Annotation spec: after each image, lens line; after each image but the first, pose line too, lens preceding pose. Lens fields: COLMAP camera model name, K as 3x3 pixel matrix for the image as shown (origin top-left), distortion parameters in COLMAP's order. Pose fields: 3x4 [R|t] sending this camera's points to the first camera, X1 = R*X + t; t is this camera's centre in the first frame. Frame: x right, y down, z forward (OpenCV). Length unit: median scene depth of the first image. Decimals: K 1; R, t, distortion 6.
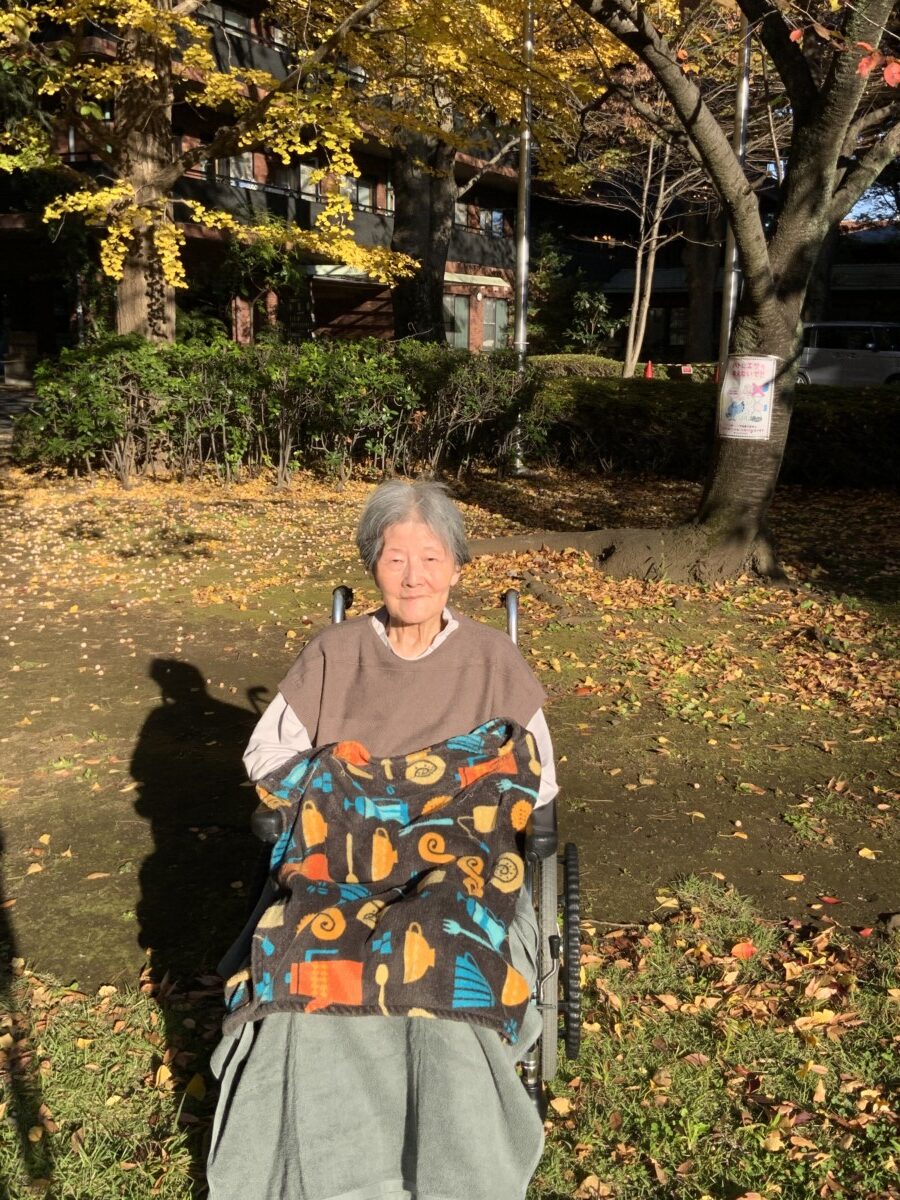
lens RADIAL K [[1273.6, 0, 448.0], [0, 1273.6, 600.7], [0, 0, 1]] dist [0.017680, 0.000000]
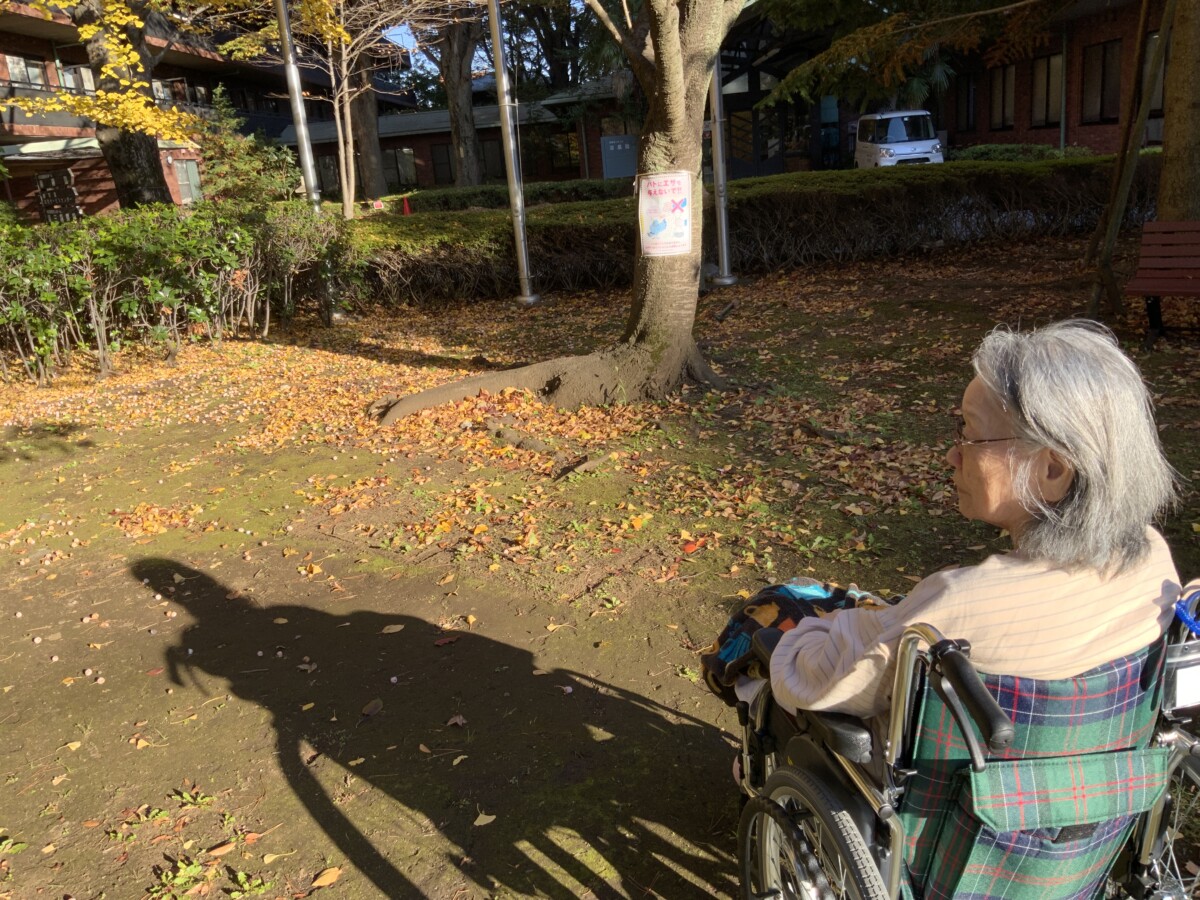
lens RADIAL K [[980.0, 0, 602.6], [0, 980.0, 446.9], [0, 0, 1]] dist [-0.002436, 0.002301]
pose [[0.881536, -0.209854, 0.422913, -0.123735], [0.182310, 0.977609, 0.105087, -0.045266], [-0.435496, -0.015537, 0.900056, 0.201676]]
